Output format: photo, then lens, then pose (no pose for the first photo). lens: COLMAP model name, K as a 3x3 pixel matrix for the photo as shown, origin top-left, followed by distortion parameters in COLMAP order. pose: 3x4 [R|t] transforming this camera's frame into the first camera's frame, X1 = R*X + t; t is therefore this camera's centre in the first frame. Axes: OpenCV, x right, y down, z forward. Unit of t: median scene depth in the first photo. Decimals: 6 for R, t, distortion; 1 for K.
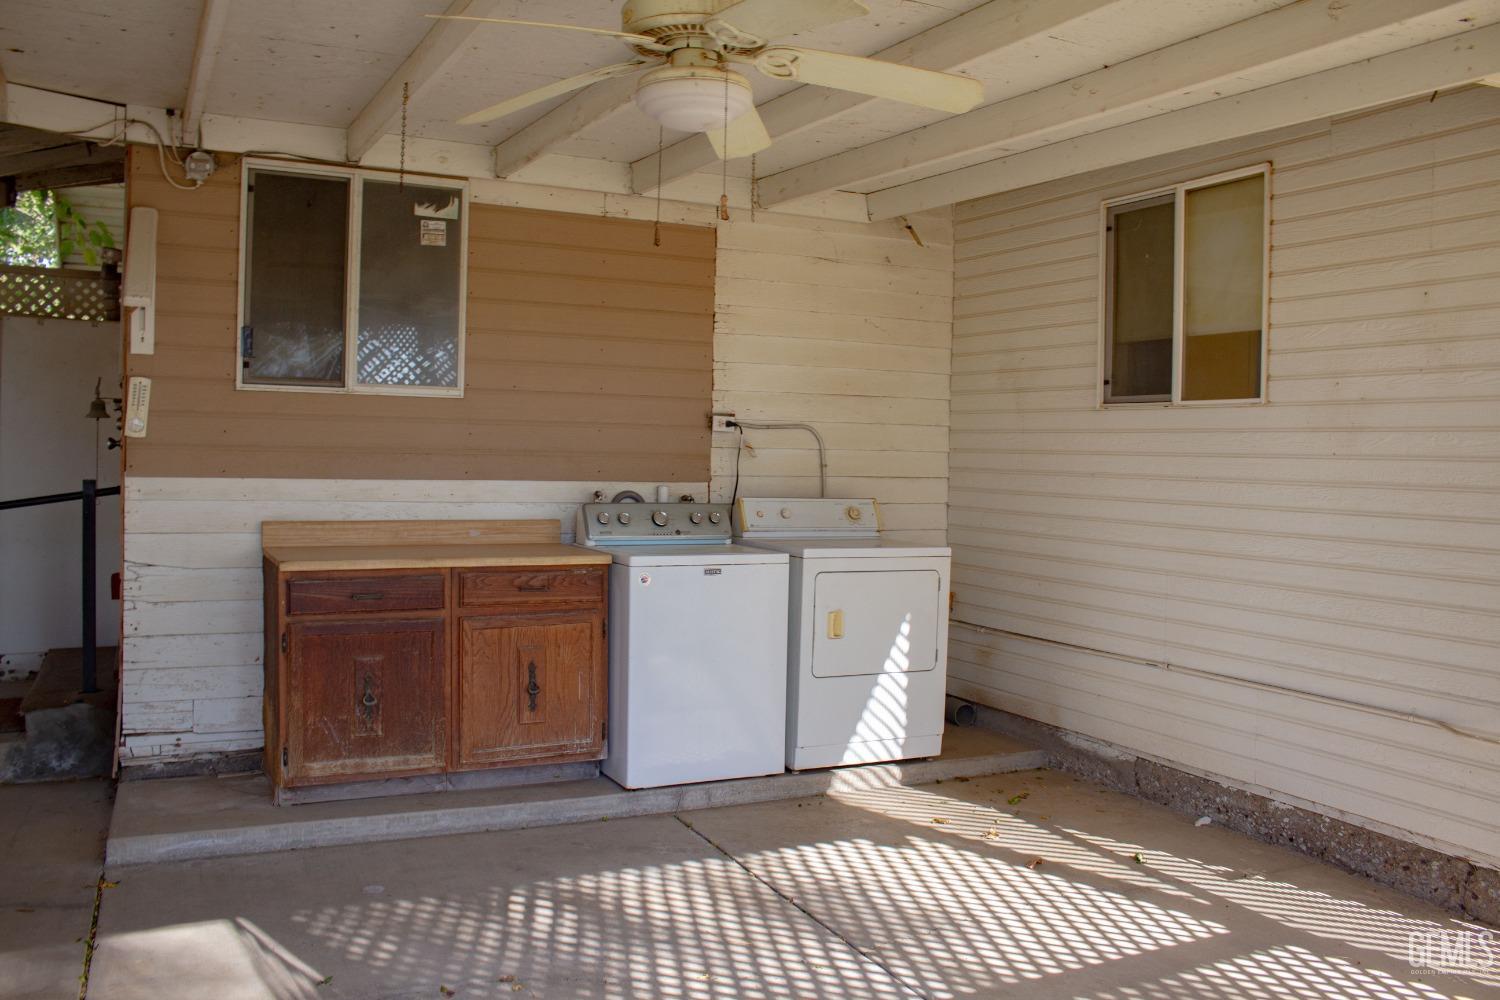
lens RADIAL K [[1243.4, 0, 746.5], [0, 1243.4, 492.5], [0, 0, 1]] dist [-0.158327, 0.132876]
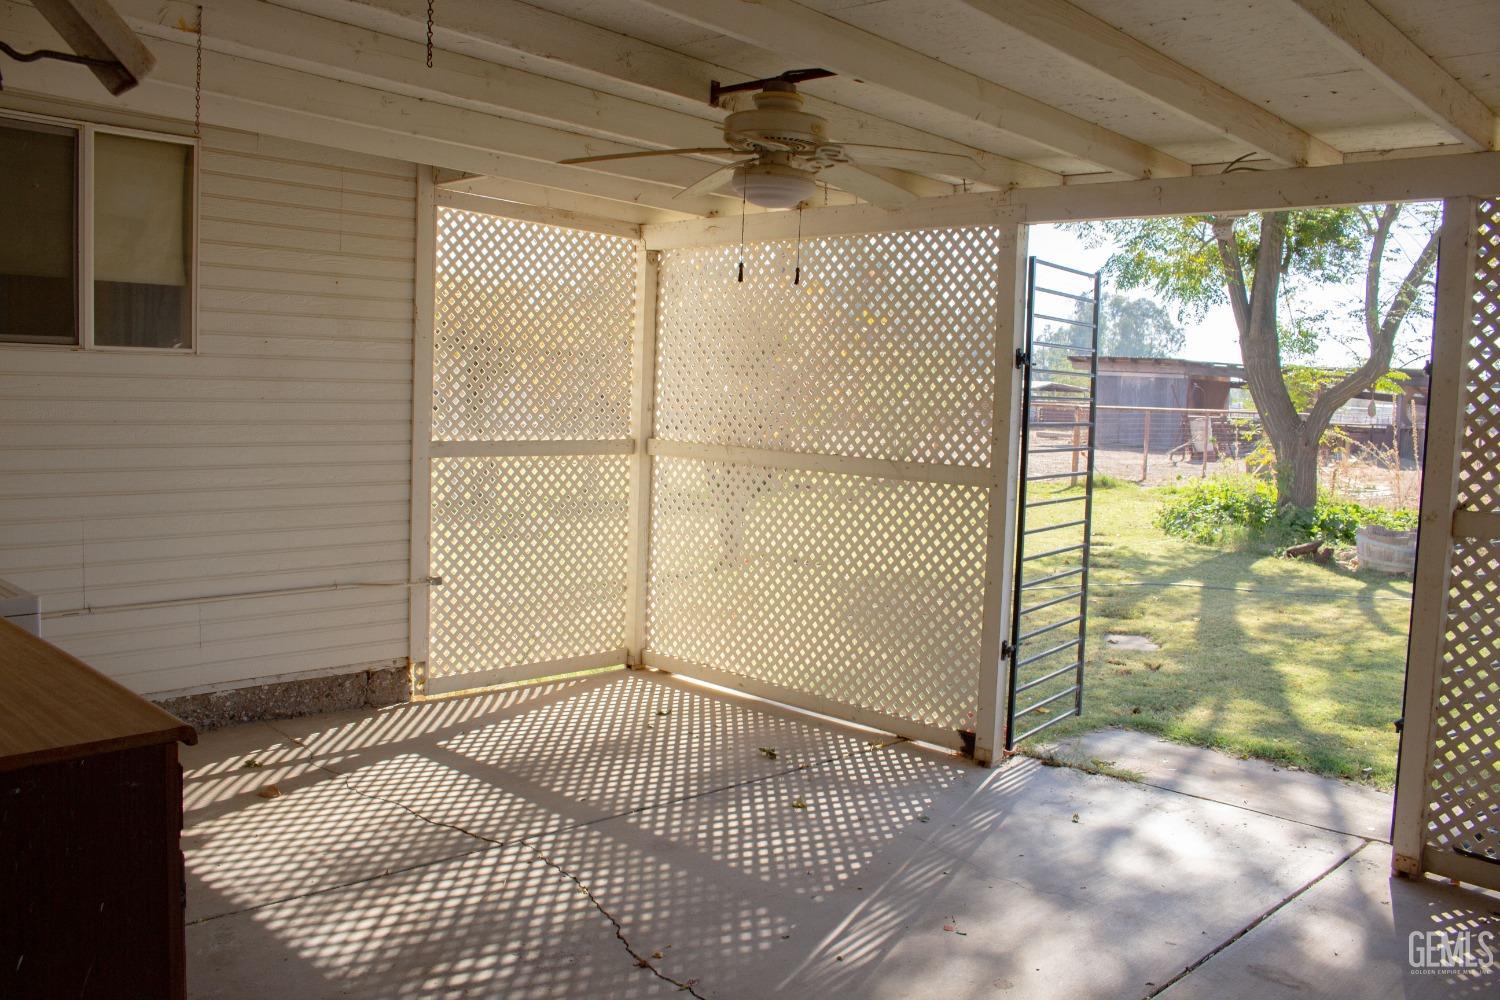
lens RADIAL K [[1243.4, 0, 746.5], [0, 1243.4, 492.5], [0, 0, 1]] dist [-0.158327, 0.132876]
pose [[-0.331711, -0.110650, 0.936869, -0.877071], [-0.009265, 0.993432, 0.114050, -0.083739], [-0.943336, 0.029152, -0.330557, 0.955129]]
